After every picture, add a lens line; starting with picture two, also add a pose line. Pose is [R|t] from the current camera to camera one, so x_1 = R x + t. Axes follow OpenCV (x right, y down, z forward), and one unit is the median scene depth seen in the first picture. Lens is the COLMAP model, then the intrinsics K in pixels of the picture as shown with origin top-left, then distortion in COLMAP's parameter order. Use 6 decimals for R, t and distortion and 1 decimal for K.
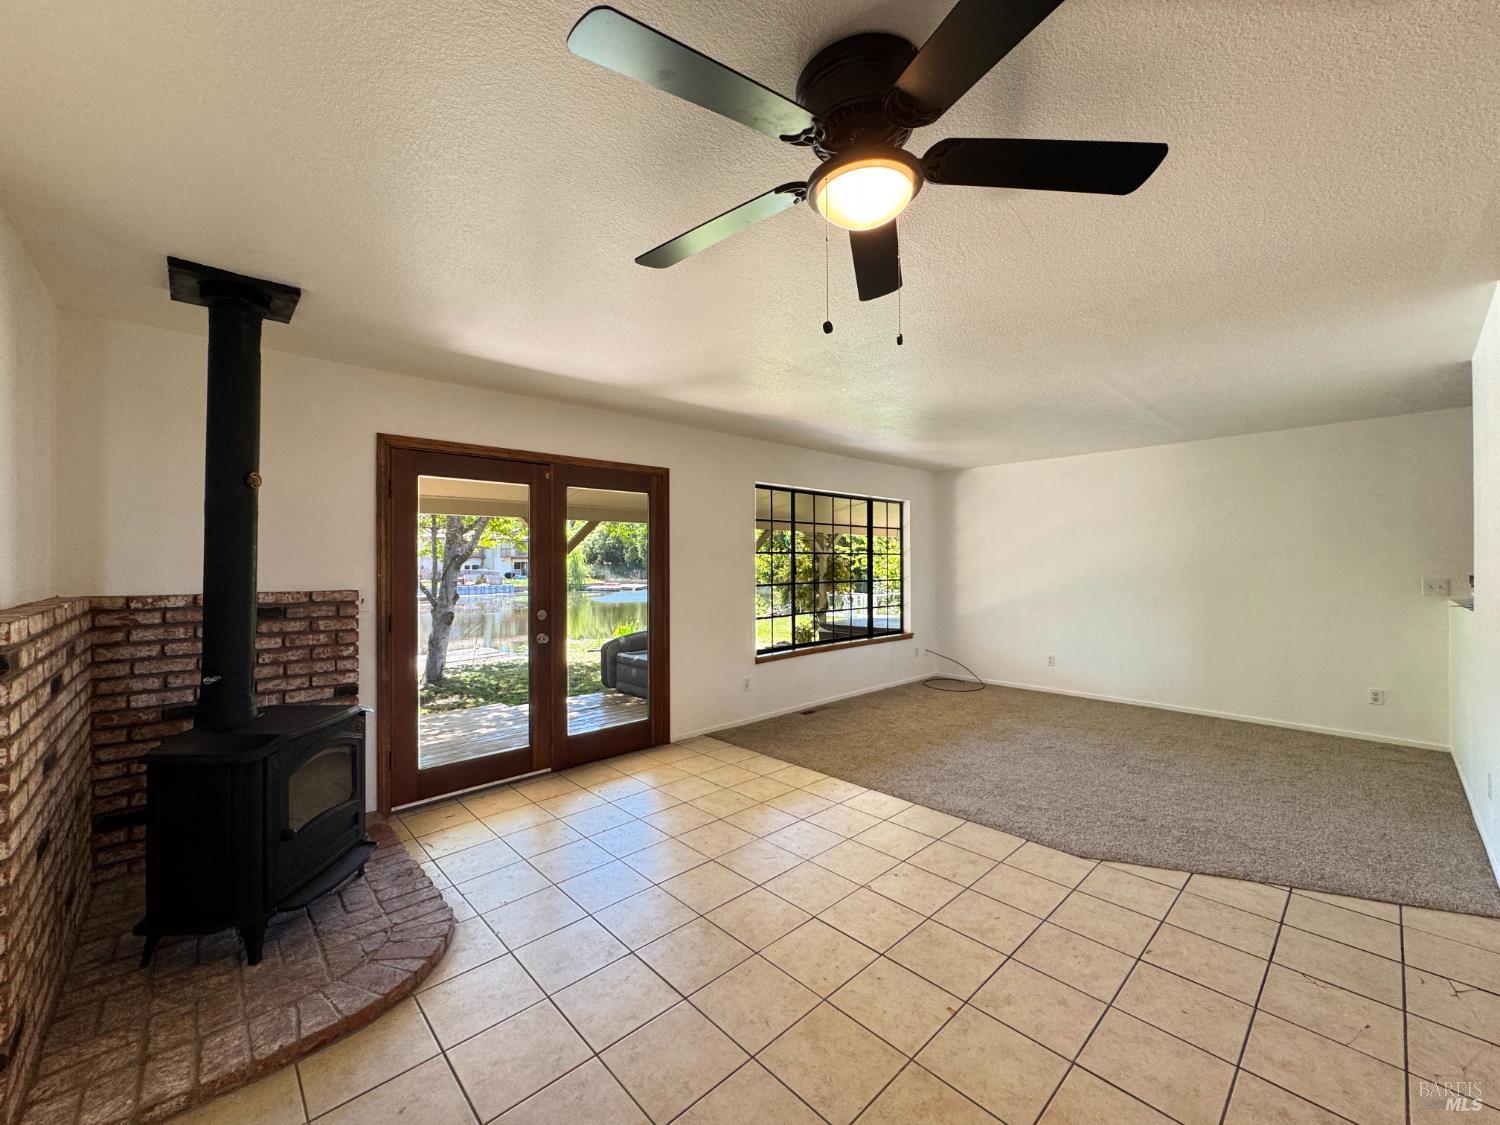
lens RADIAL K [[599.3, 0, 749.2], [0, 599.3, 559.6], [0, 0, 1]] dist [-0.001986, 0.000162]
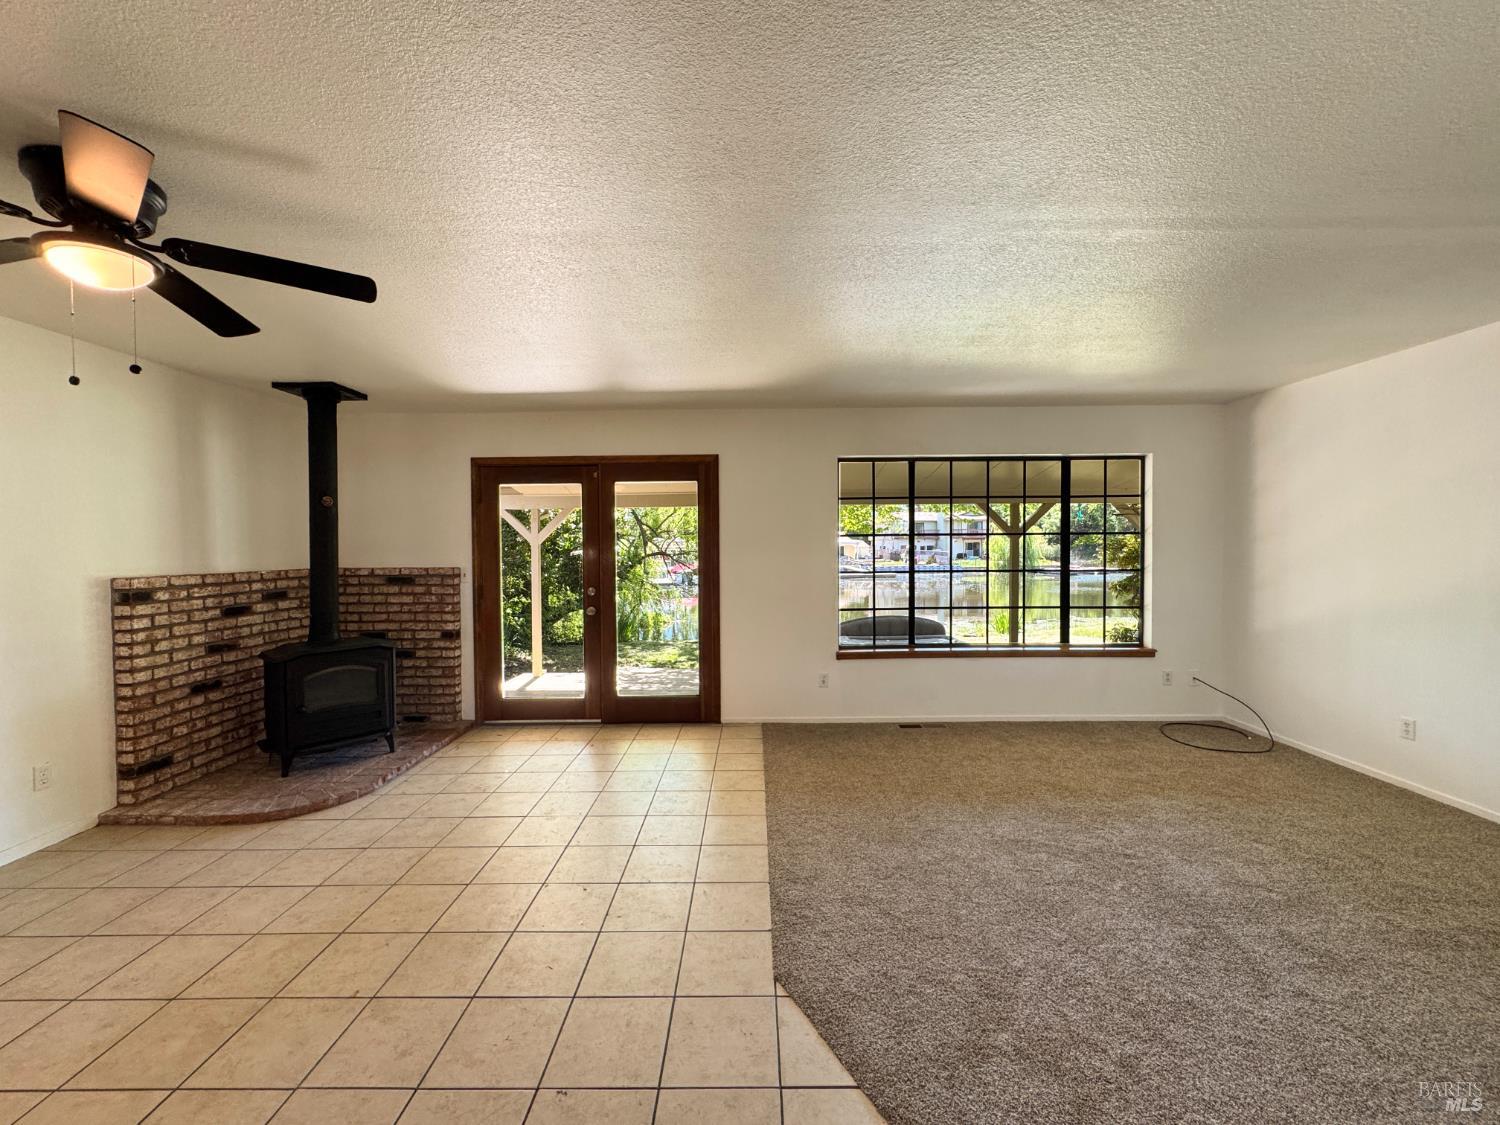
lens RADIAL K [[599.3, 0, 749.2], [0, 599.3, 559.6], [0, 0, 1]] dist [-0.001986, 0.000162]
pose [[0.726106, 0.013848, -0.687443, 0.710386], [0.008658, 0.999534, 0.029279, -0.003961], [0.687528, -0.027212, 0.725648, 0.348008]]
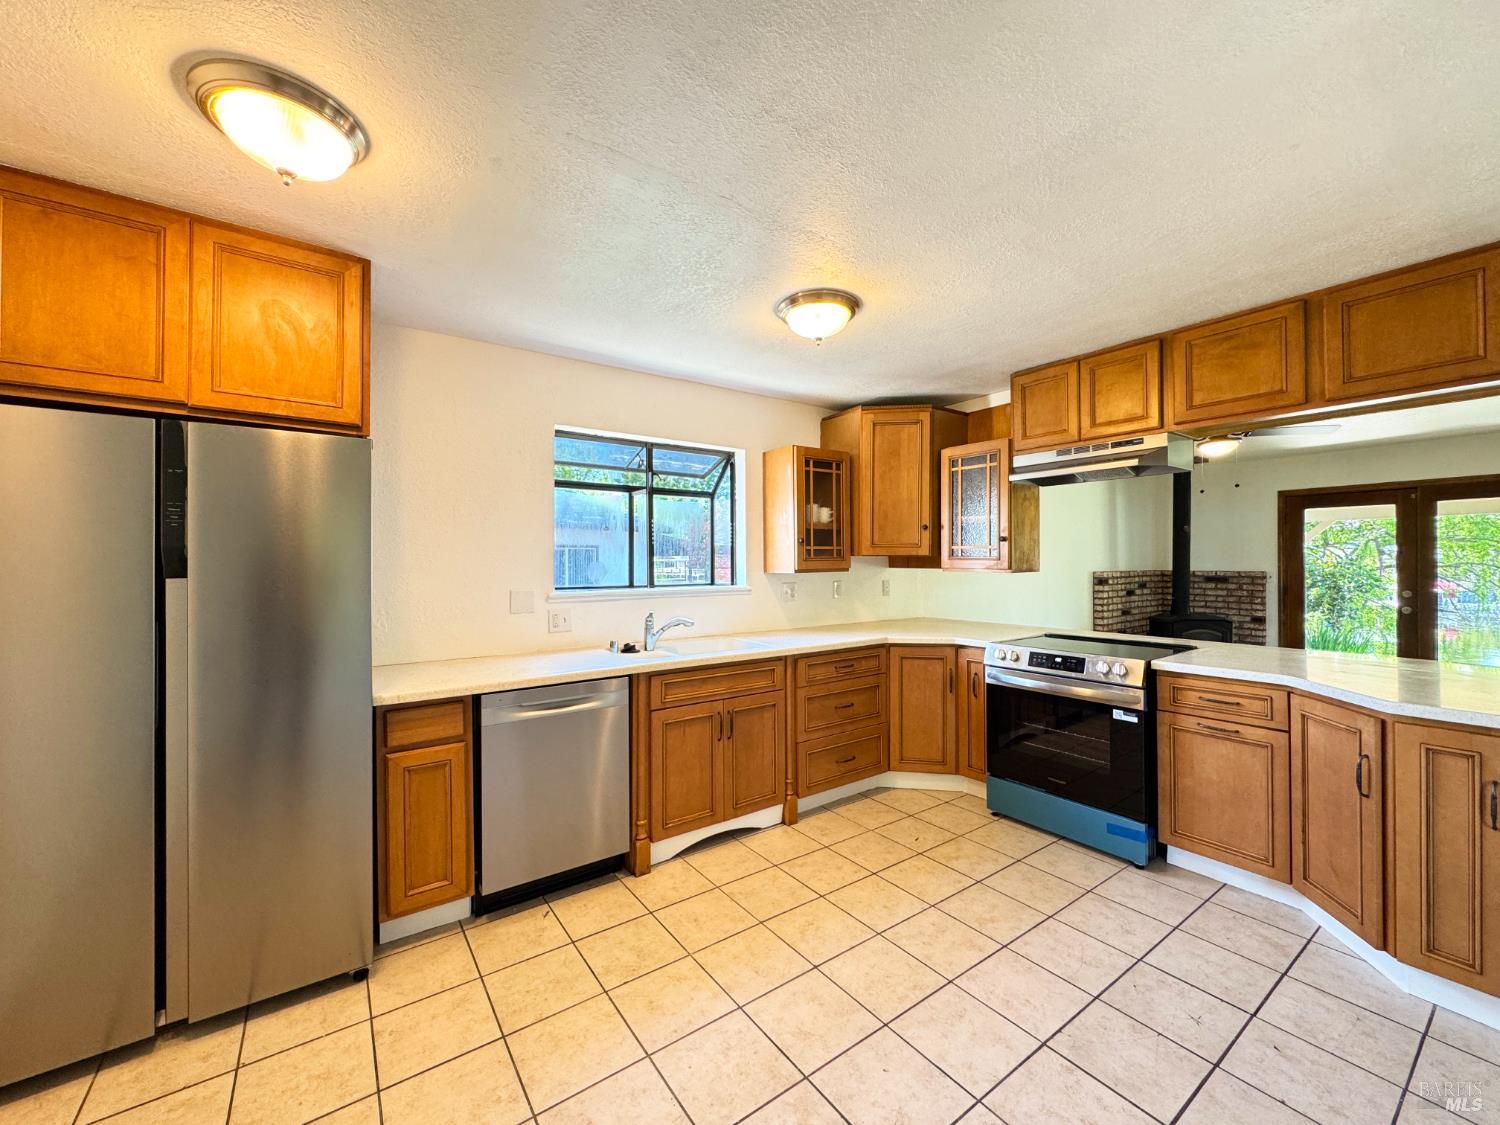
lens RADIAL K [[599.3, 0, 749.2], [0, 599.3, 559.6], [0, 0, 1]] dist [-0.001986, 0.000162]
pose [[-0.129936, 0.003020, -0.991518, 1.283137], [0.010316, 0.999945, 0.001694, -0.008624], [0.991469, -0.010008, -0.129960, -0.378486]]
